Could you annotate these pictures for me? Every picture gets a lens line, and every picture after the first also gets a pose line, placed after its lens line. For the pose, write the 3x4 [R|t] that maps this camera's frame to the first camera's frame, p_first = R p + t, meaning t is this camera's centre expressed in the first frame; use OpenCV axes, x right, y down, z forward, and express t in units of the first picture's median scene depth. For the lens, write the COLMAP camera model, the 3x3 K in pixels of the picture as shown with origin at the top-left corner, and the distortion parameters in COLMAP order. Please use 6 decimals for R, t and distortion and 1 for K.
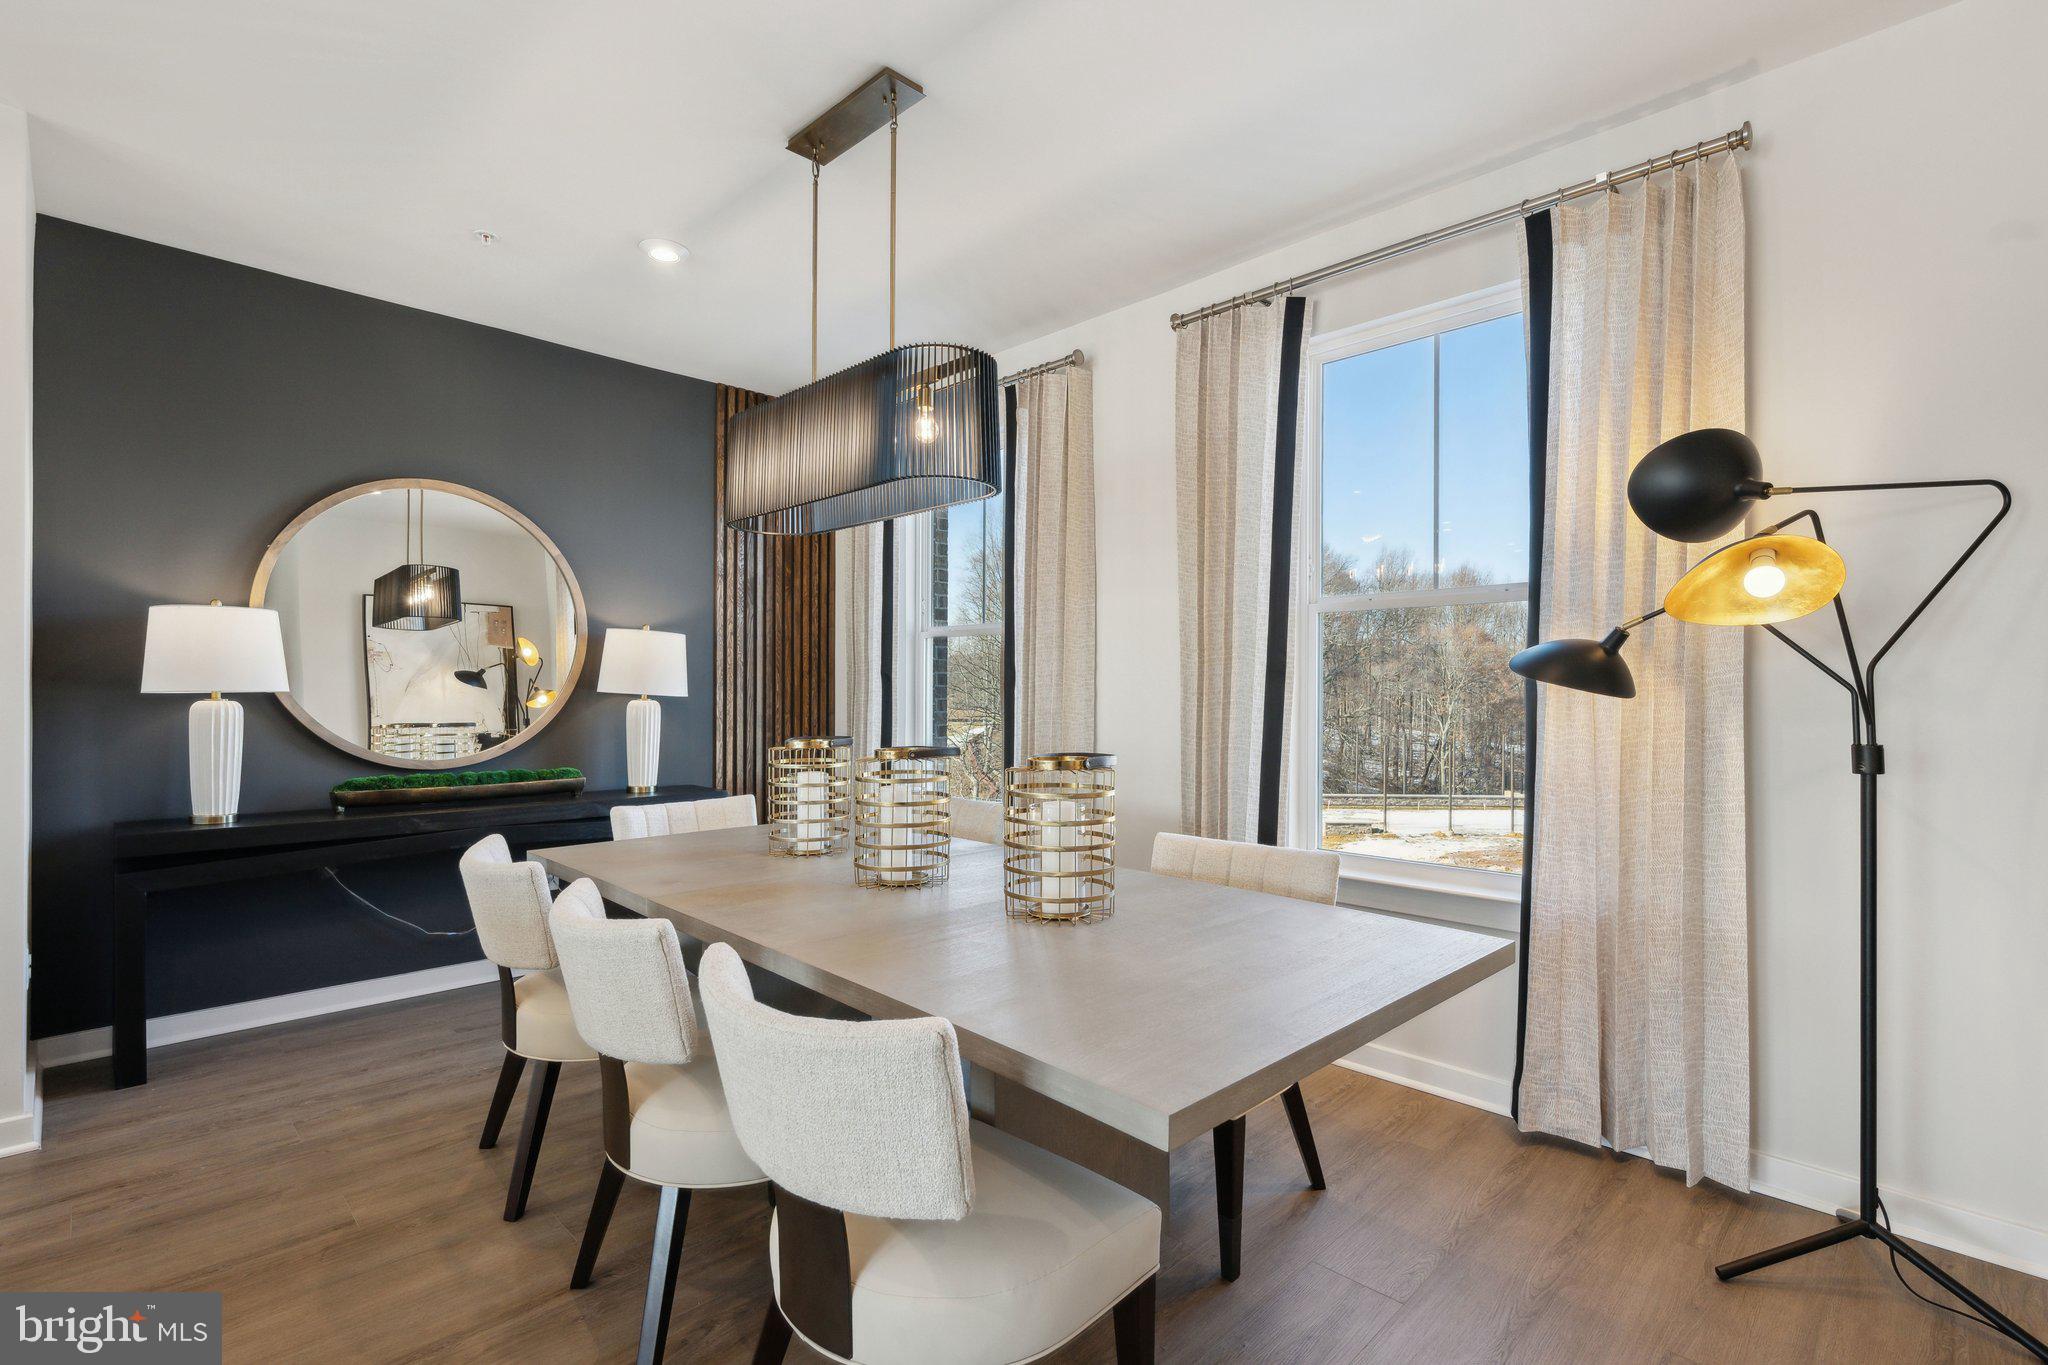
lens RADIAL K [[914.4, 0, 1024.0], [0, 914.4, 682.5], [0, 0, 1]] dist [0.000852, 0.000051]
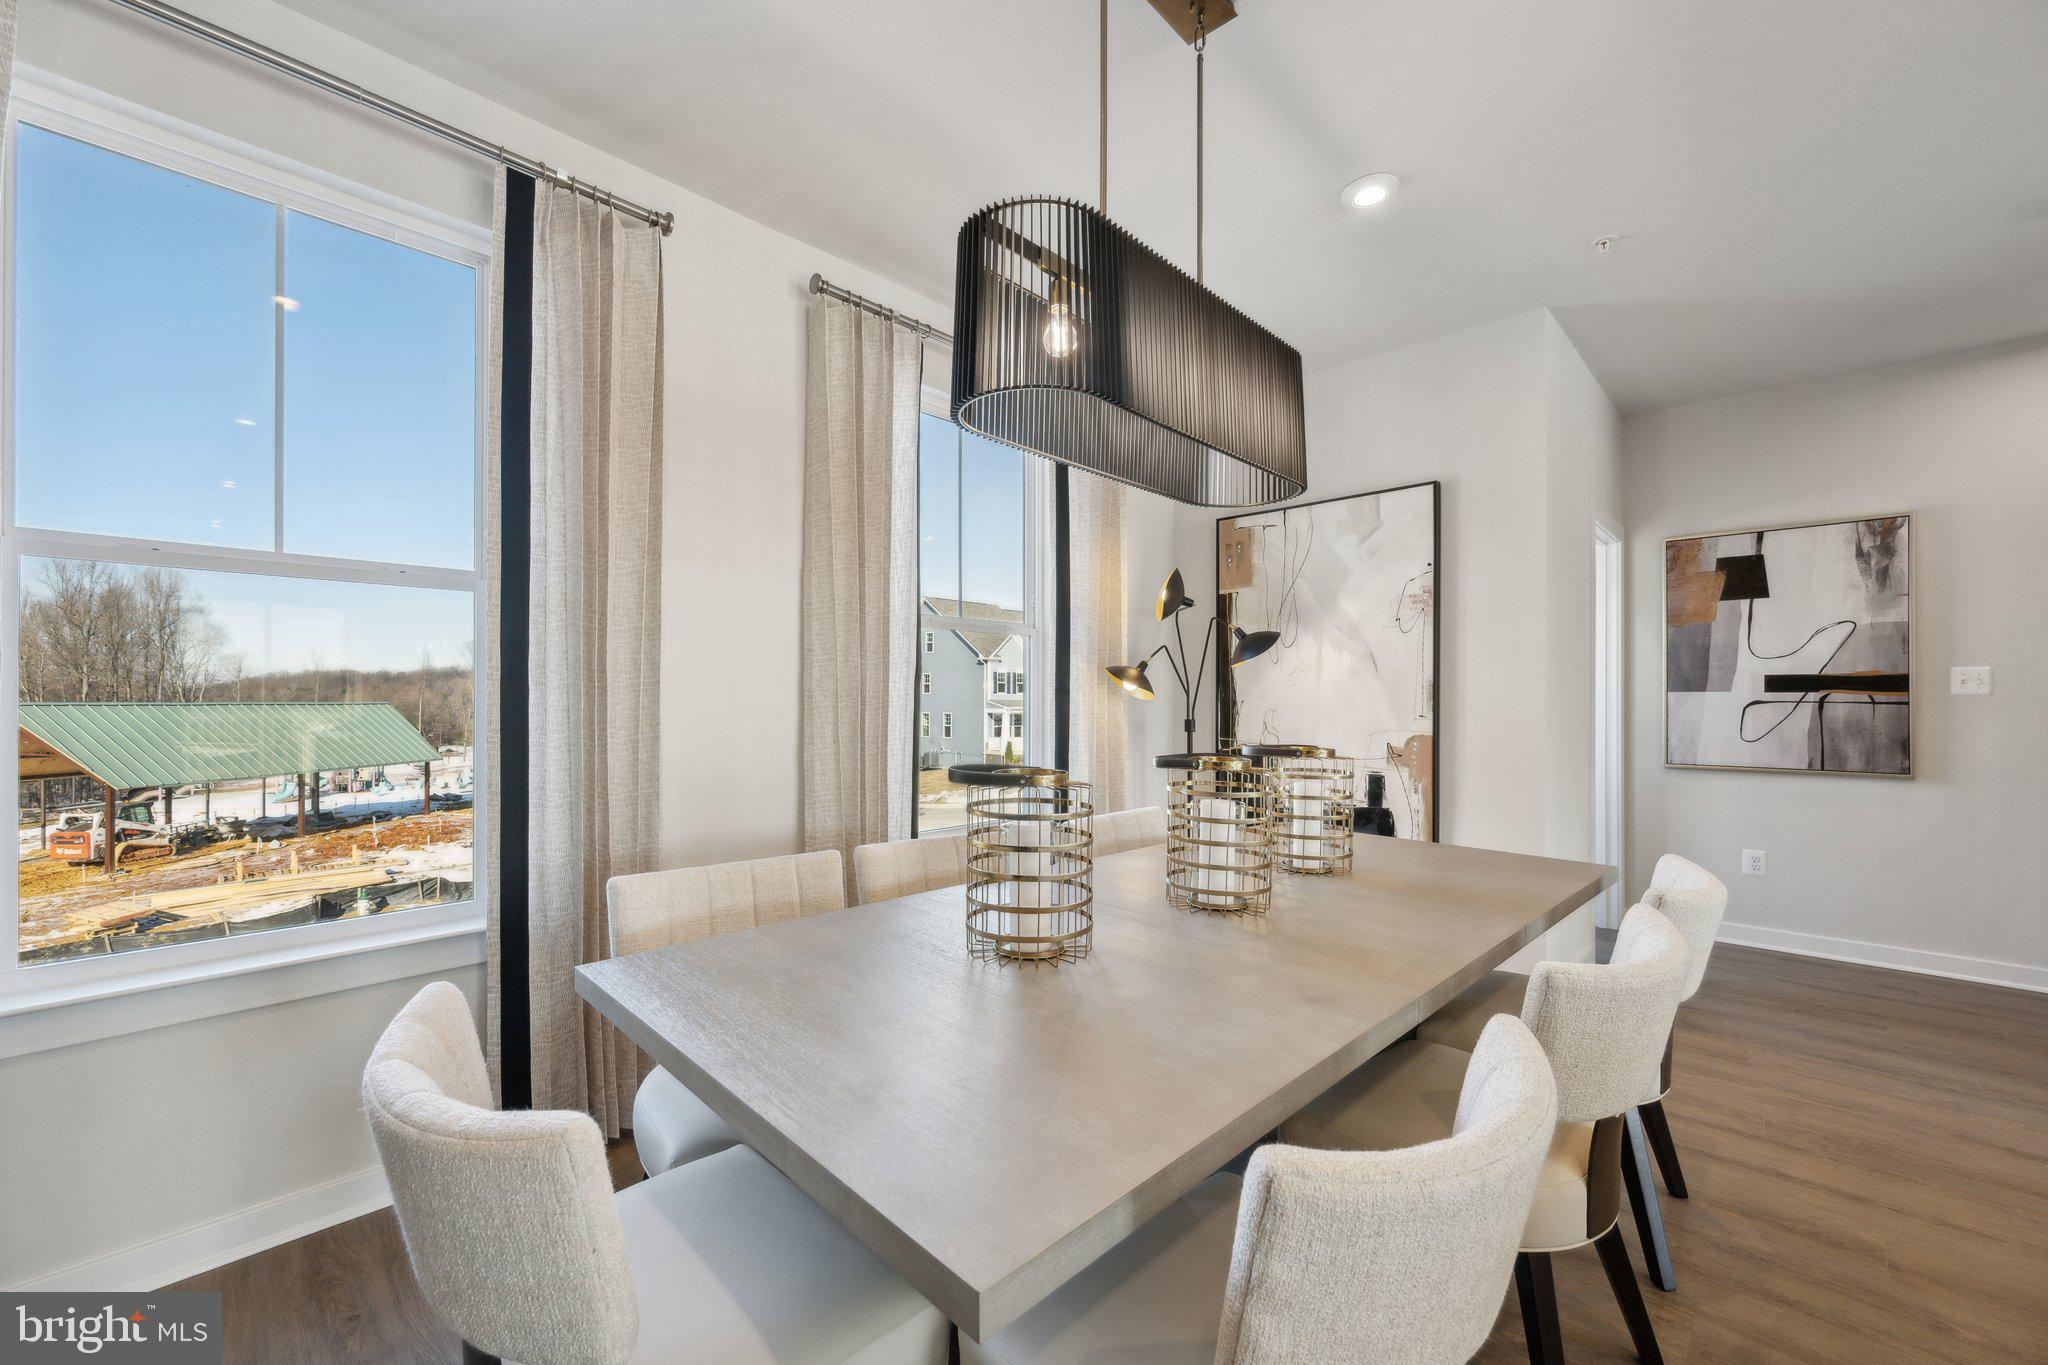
lens RADIAL K [[807.8, 0, 1024.0], [0, 807.8, 682.5], [0, 0, 1]] dist [-0.000110, -0.000046]
pose [[-0.005713, 0.016681, 0.999845, -0.777817], [-0.002903, 0.999856, -0.016698, 0.007624], [-0.999979, -0.002998, -0.005664, 1.015861]]
